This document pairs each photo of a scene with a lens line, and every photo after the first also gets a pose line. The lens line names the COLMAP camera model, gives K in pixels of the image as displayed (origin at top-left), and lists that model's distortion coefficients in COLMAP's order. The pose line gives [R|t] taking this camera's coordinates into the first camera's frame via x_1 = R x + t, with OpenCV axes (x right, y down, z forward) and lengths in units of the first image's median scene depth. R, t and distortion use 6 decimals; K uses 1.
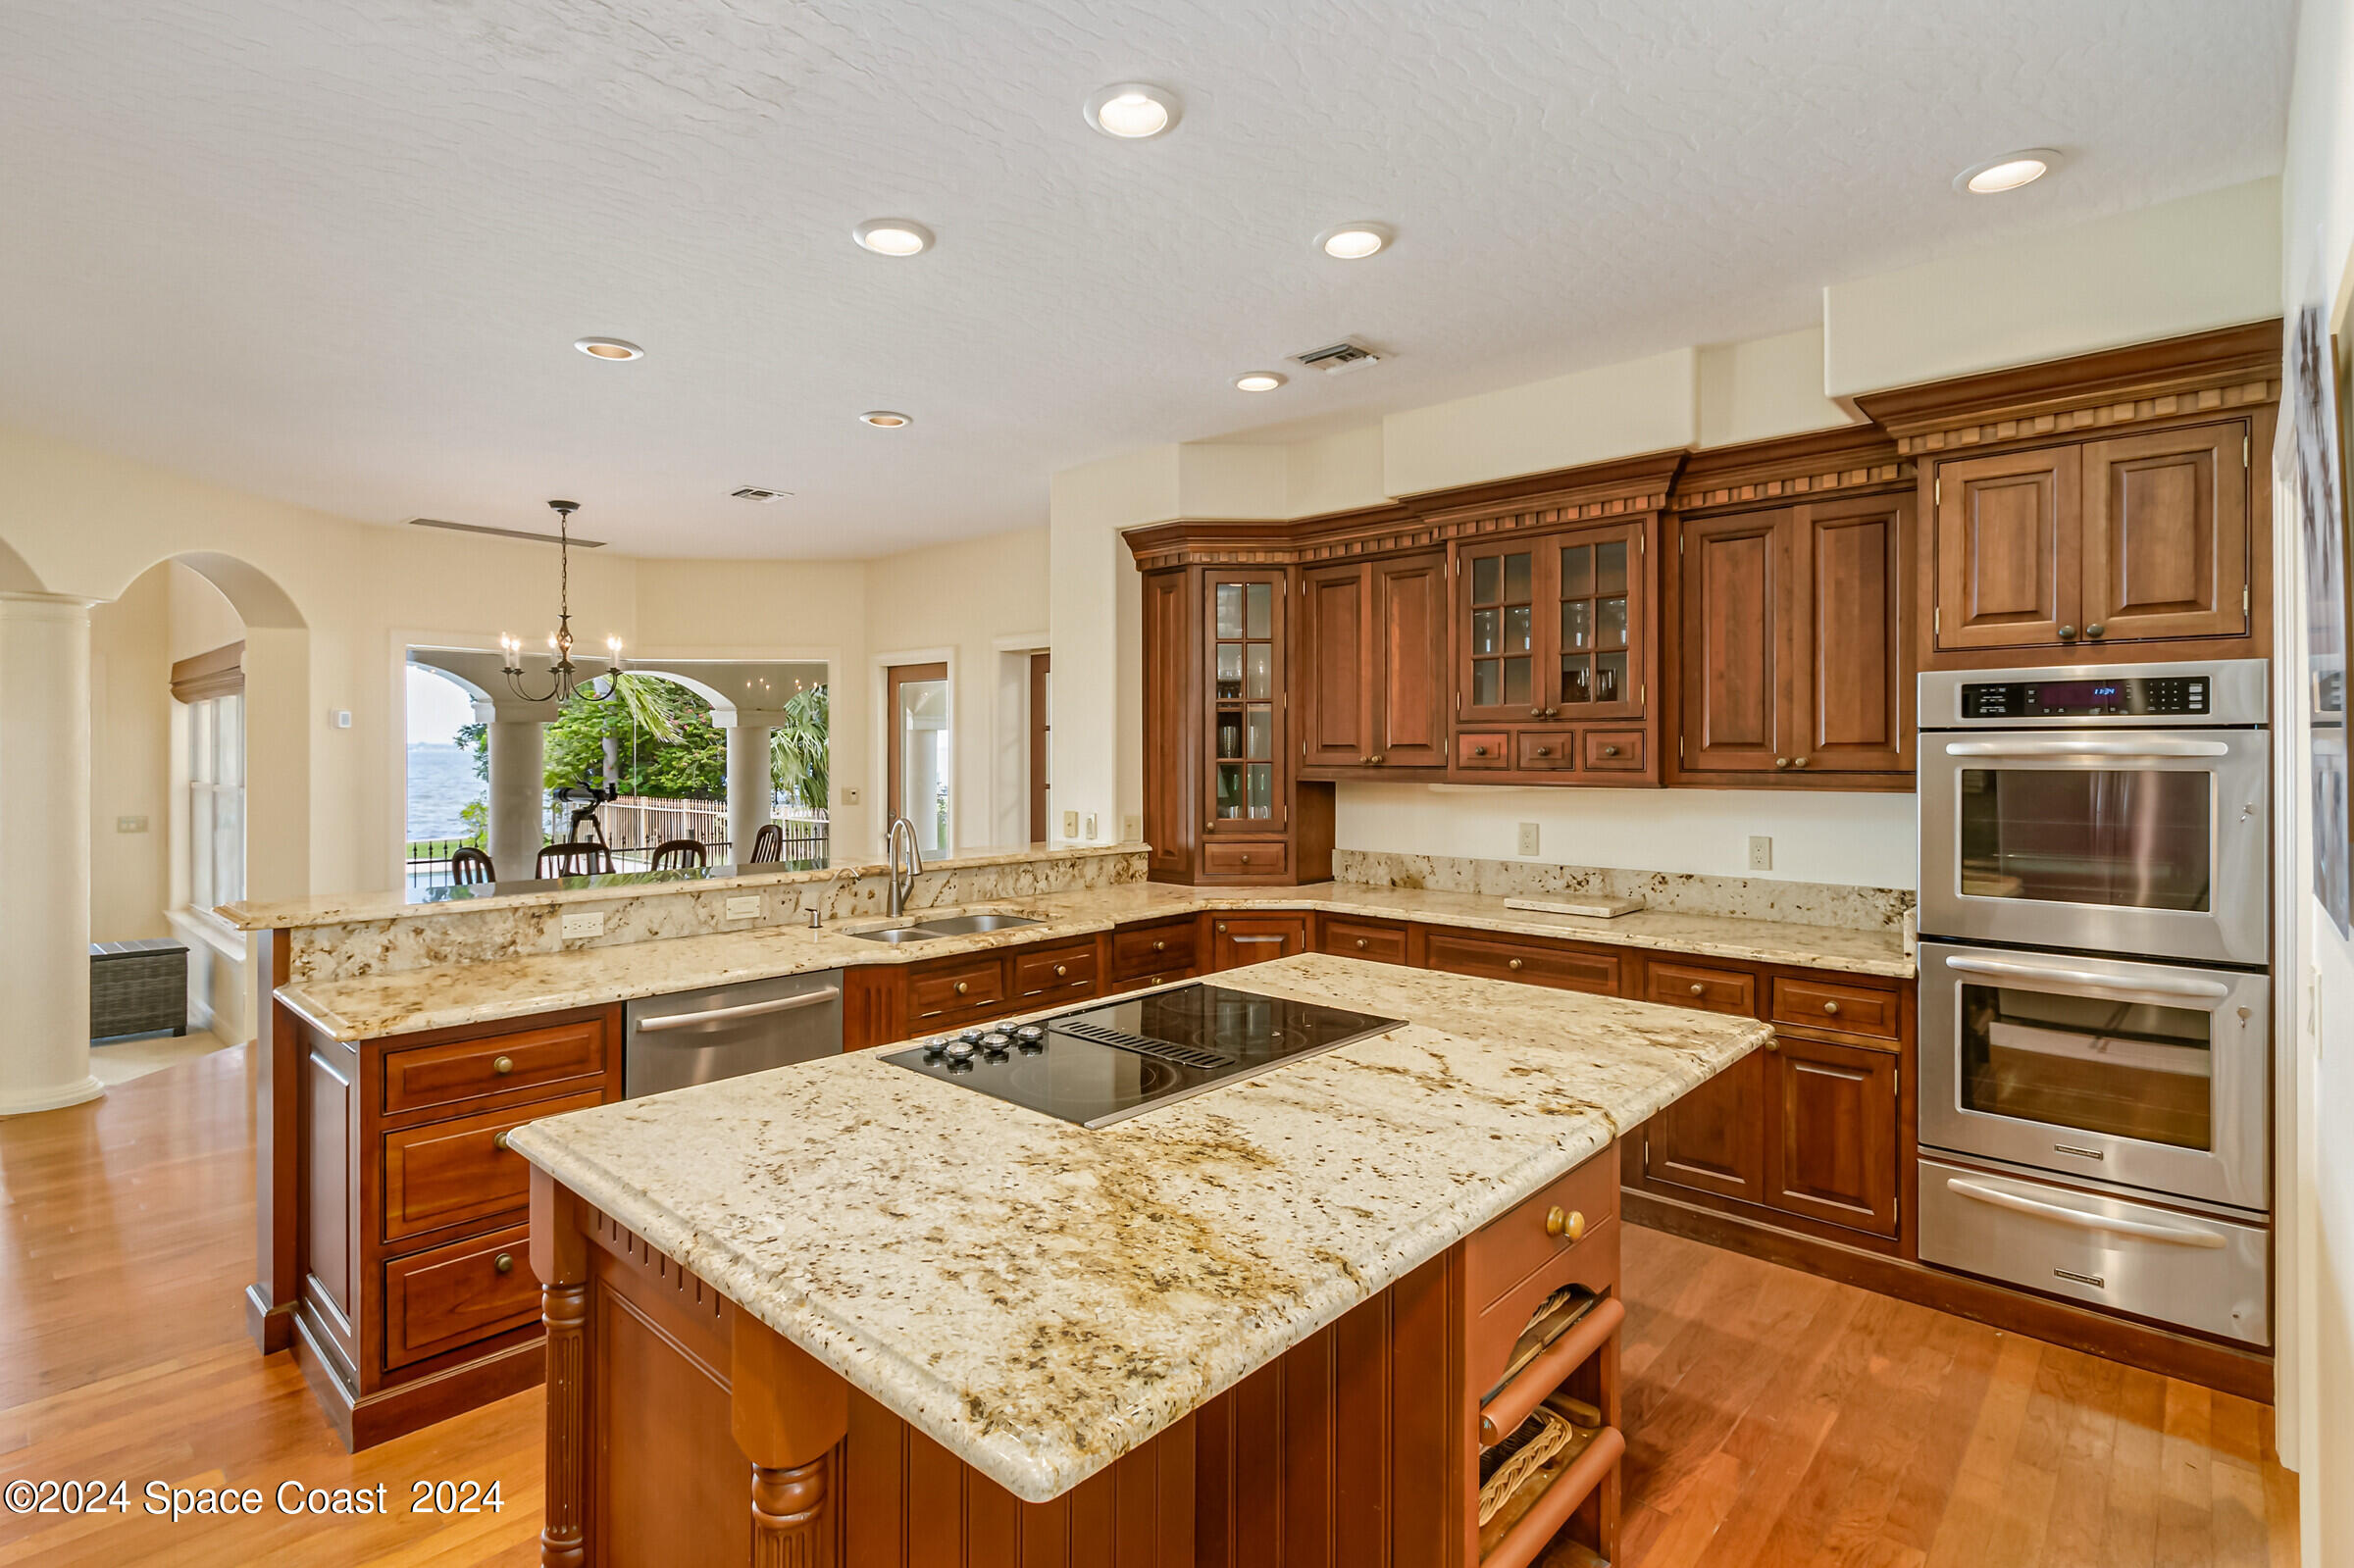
lens RADIAL K [[1138.3, 0, 1172.4], [0, 1138.3, 765.4], [0, 0, 1]] dist [0.036183, 0.000036]
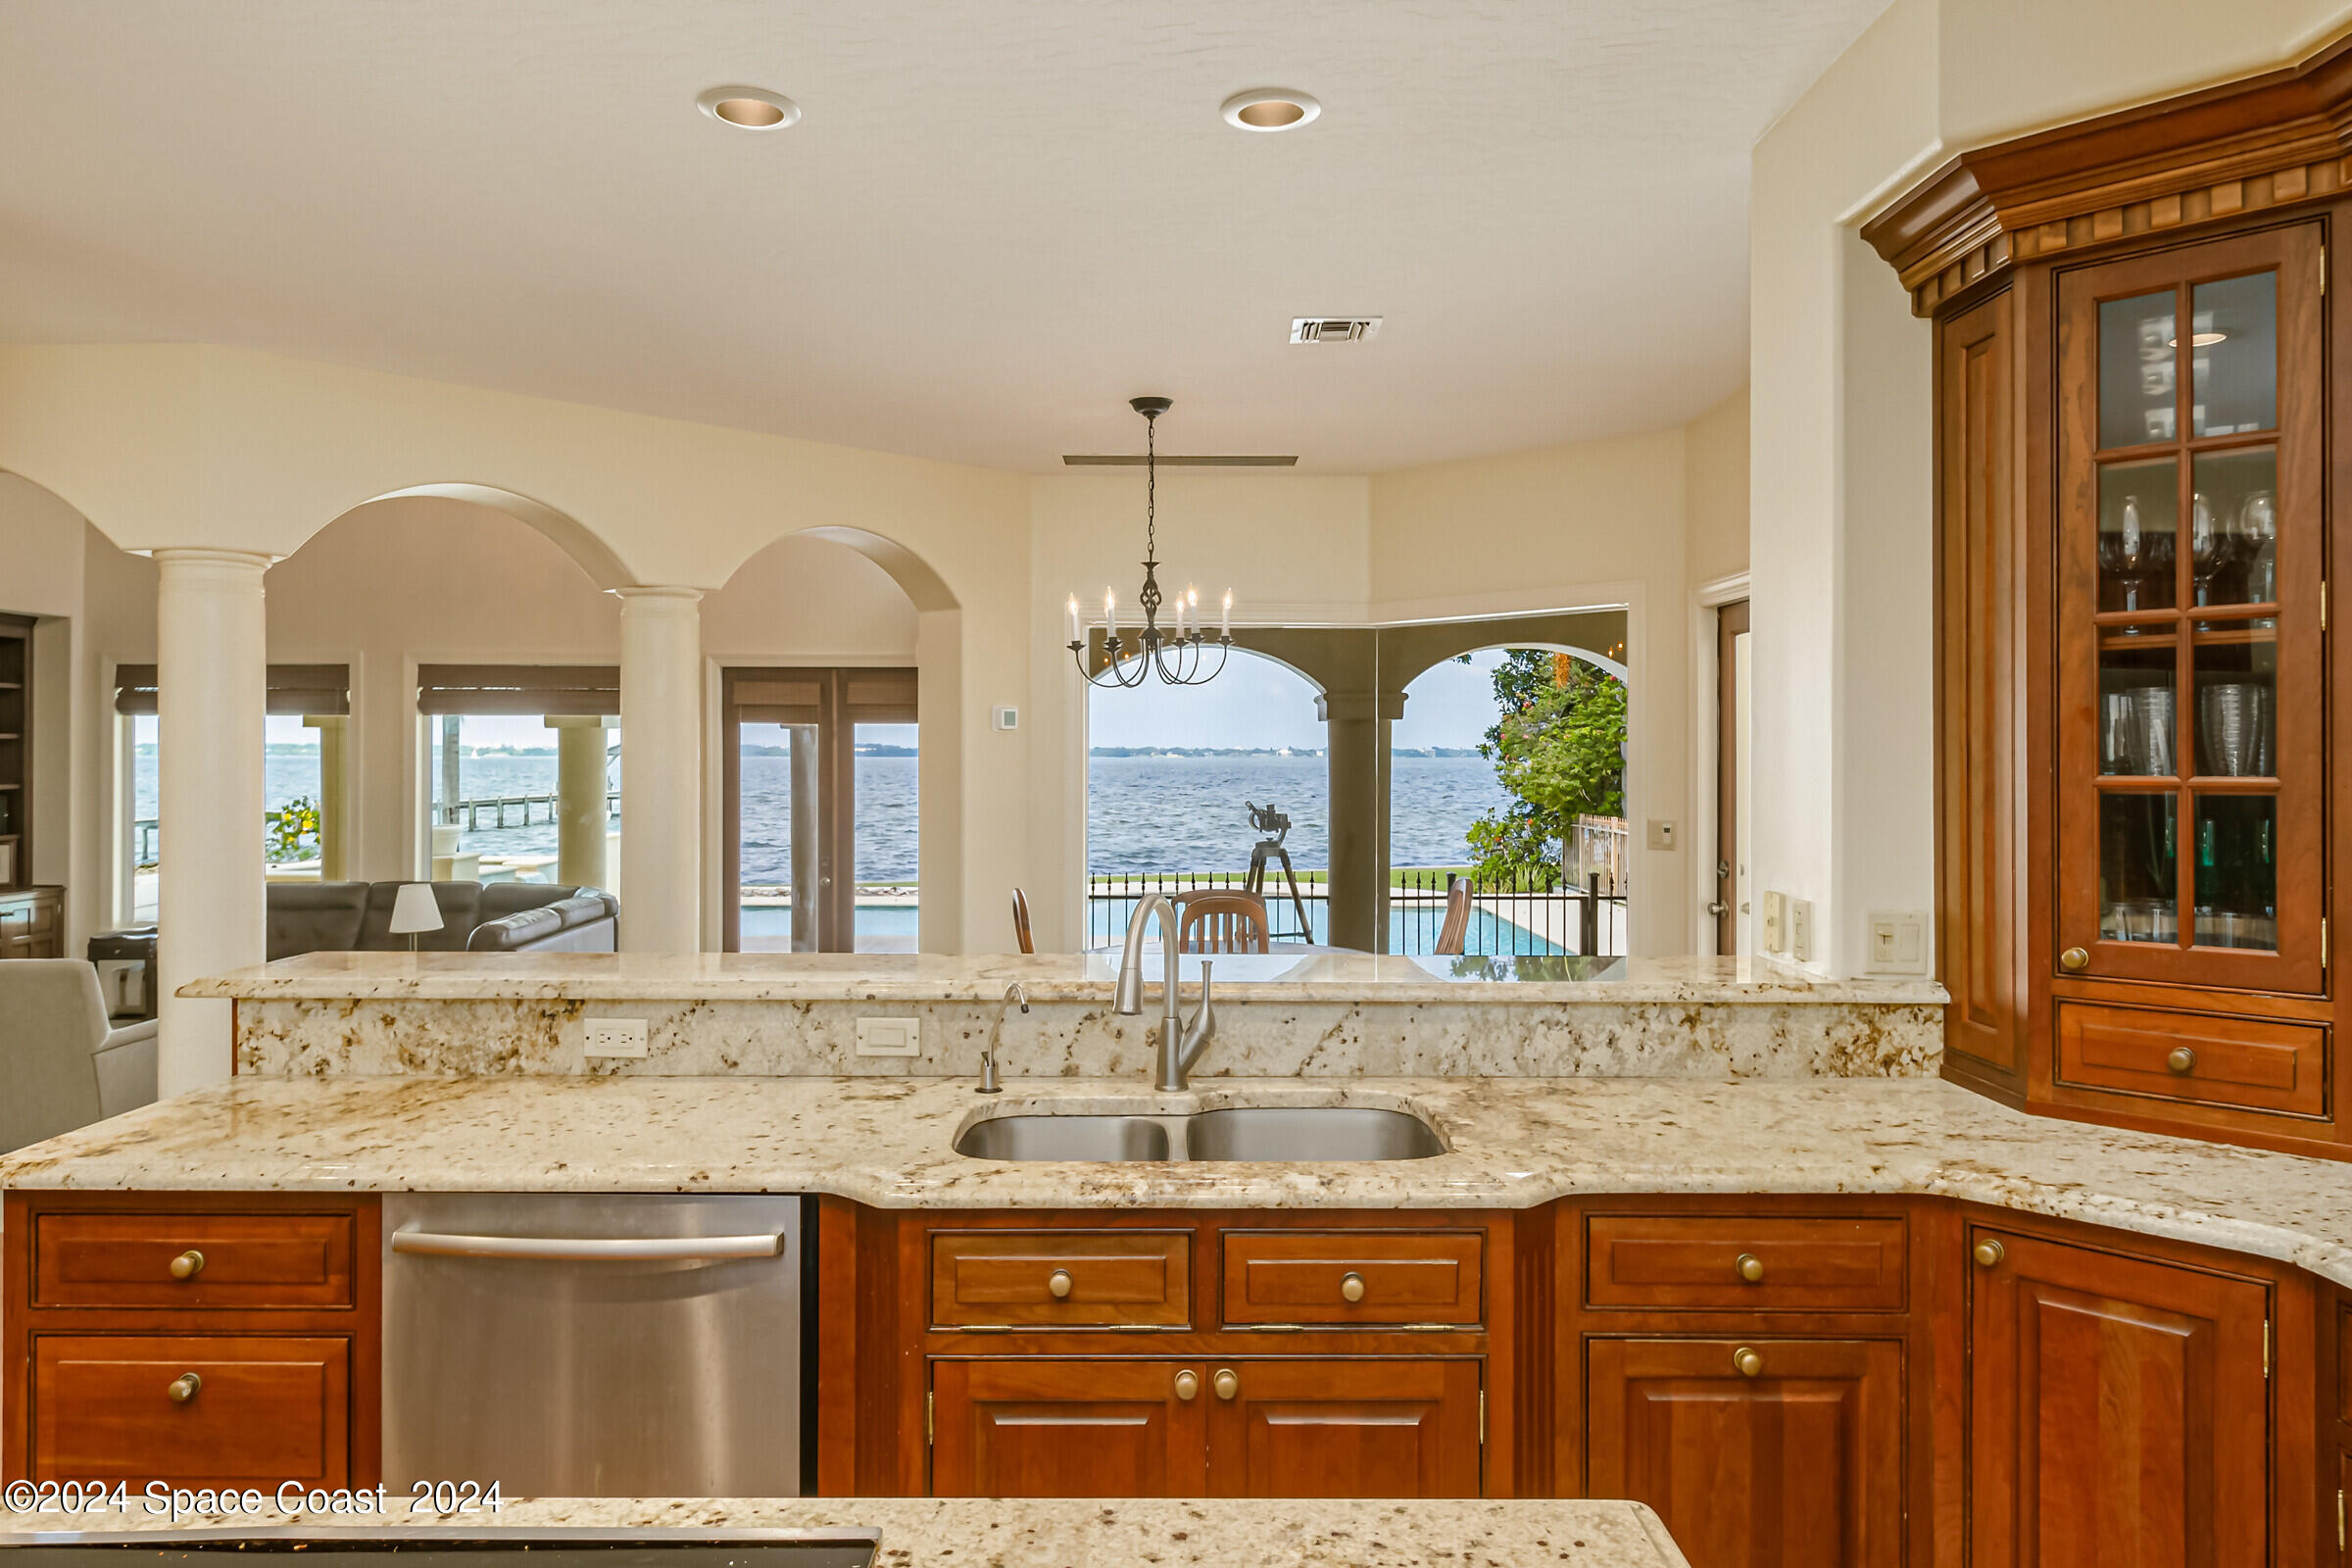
lens RADIAL K [[1570.5, 0, 1174.0], [0, 1570.5, 764.1], [0, 0, 1]] dist [0.011498, -0.000924]
pose [[0.679328, 0.002106, -0.733832, 0.259758], [-0.009364, 0.999939, -0.005798, -0.005084], [0.733775, 0.010810, 0.679306, 0.534651]]
